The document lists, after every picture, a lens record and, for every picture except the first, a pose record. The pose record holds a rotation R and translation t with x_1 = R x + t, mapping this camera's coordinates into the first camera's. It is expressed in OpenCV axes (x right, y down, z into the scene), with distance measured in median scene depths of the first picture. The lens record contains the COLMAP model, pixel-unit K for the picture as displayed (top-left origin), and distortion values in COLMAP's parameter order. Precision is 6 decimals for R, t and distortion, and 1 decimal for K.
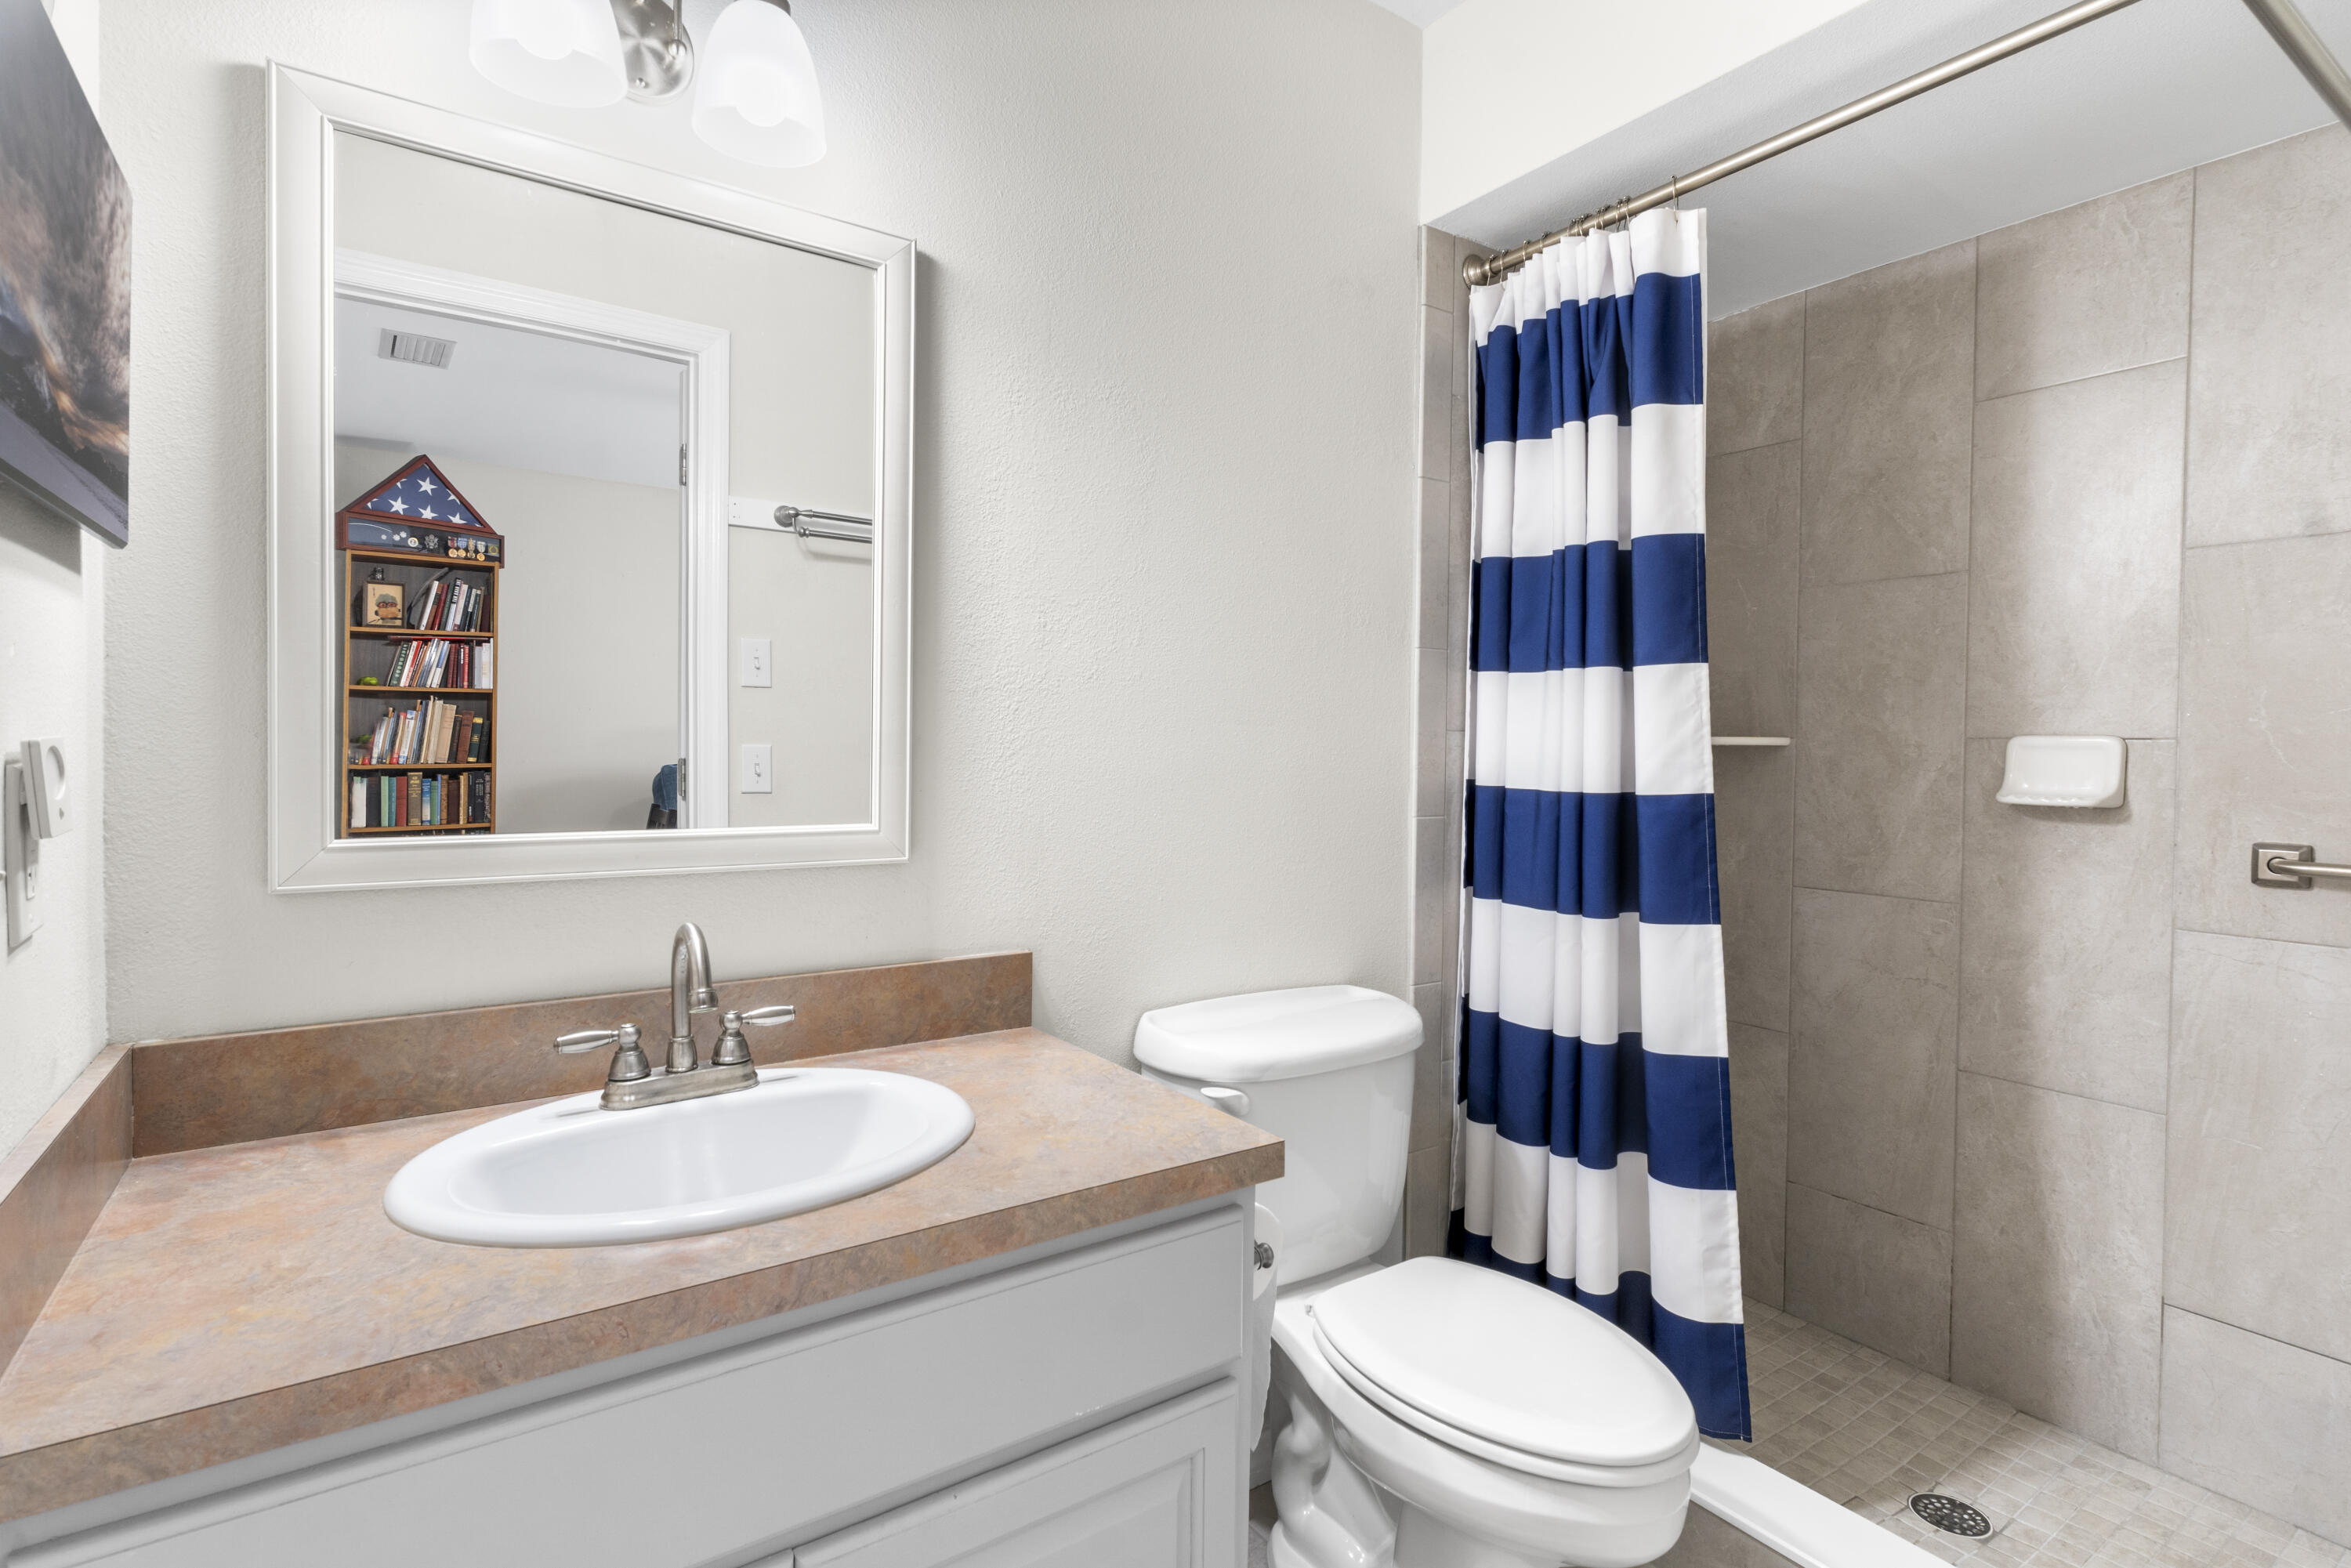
lens RADIAL K [[1144.8, 0, 1185.9], [0, 1144.8, 771.8], [0, 0, 1]] dist [0.006126, -0.001494]
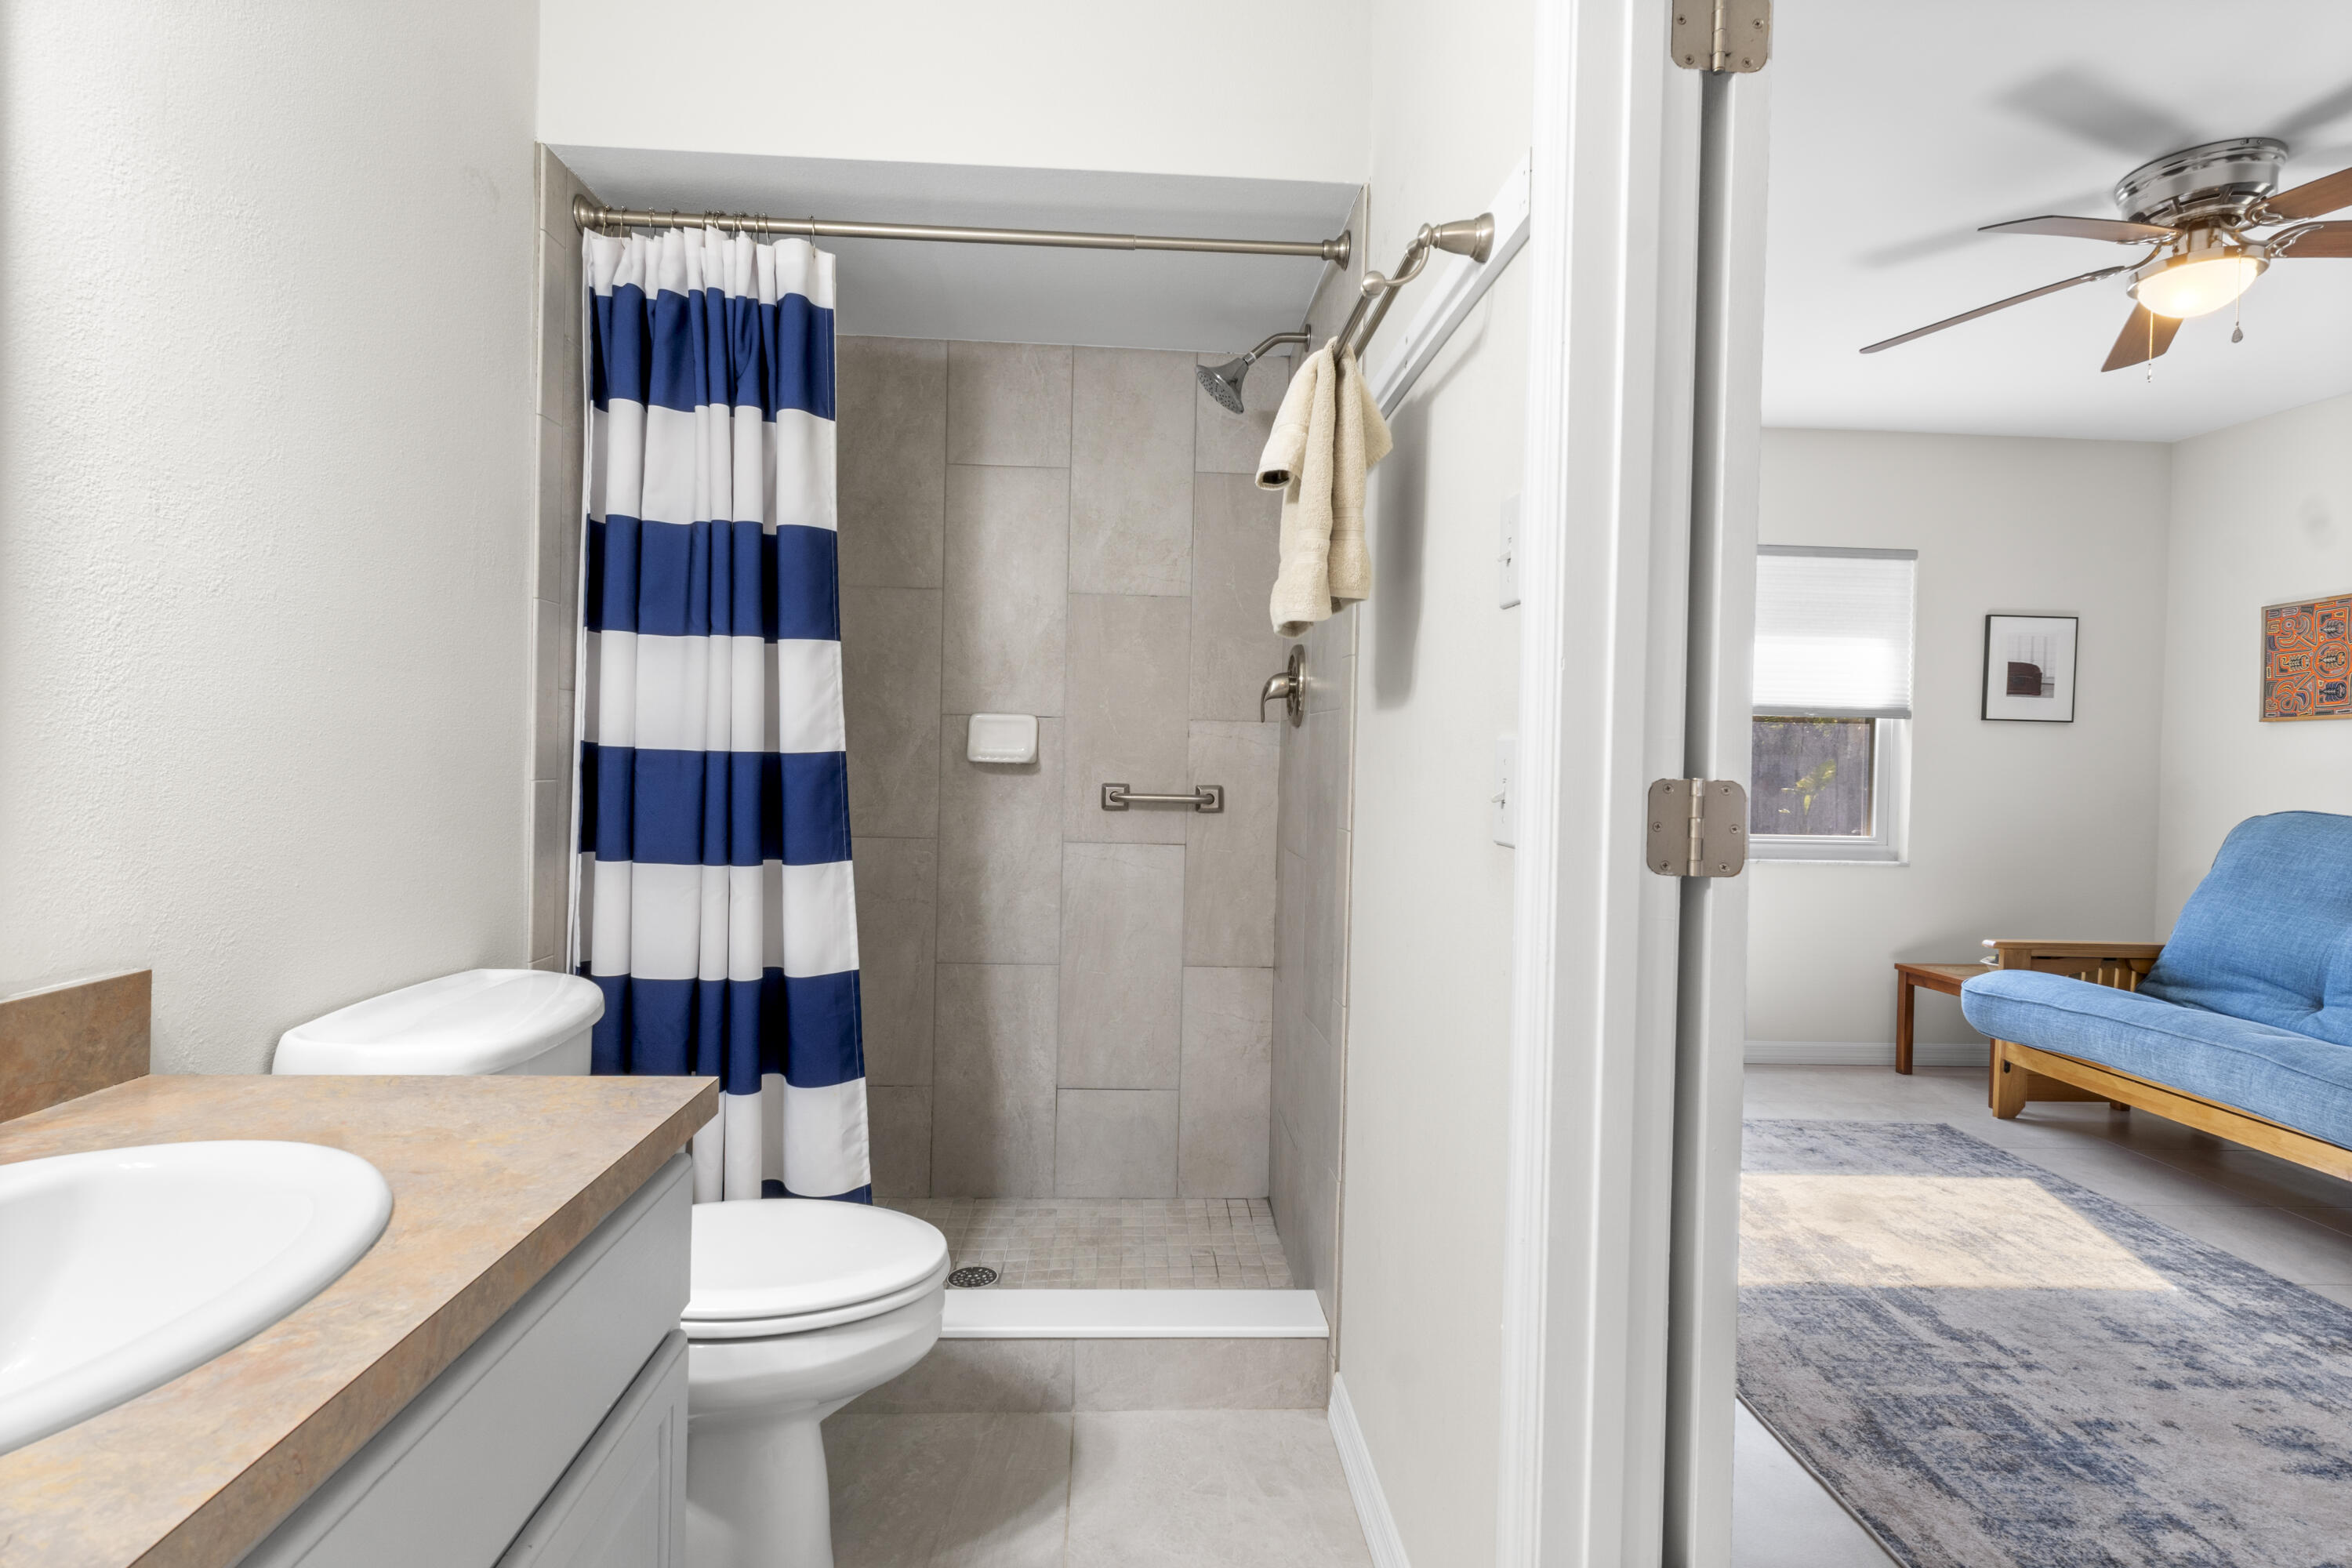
lens RADIAL K [[1145.3, 0, 1168.6], [0, 1145.3, 777.0], [0, 0, 1]] dist [0.006126, -0.001494]
pose [[0.526039, -0.015799, 0.850314, -0.357981], [0.002830, 0.999854, 0.016827, 0.024978], [-0.850456, -0.006446, 0.526007, 0.080488]]
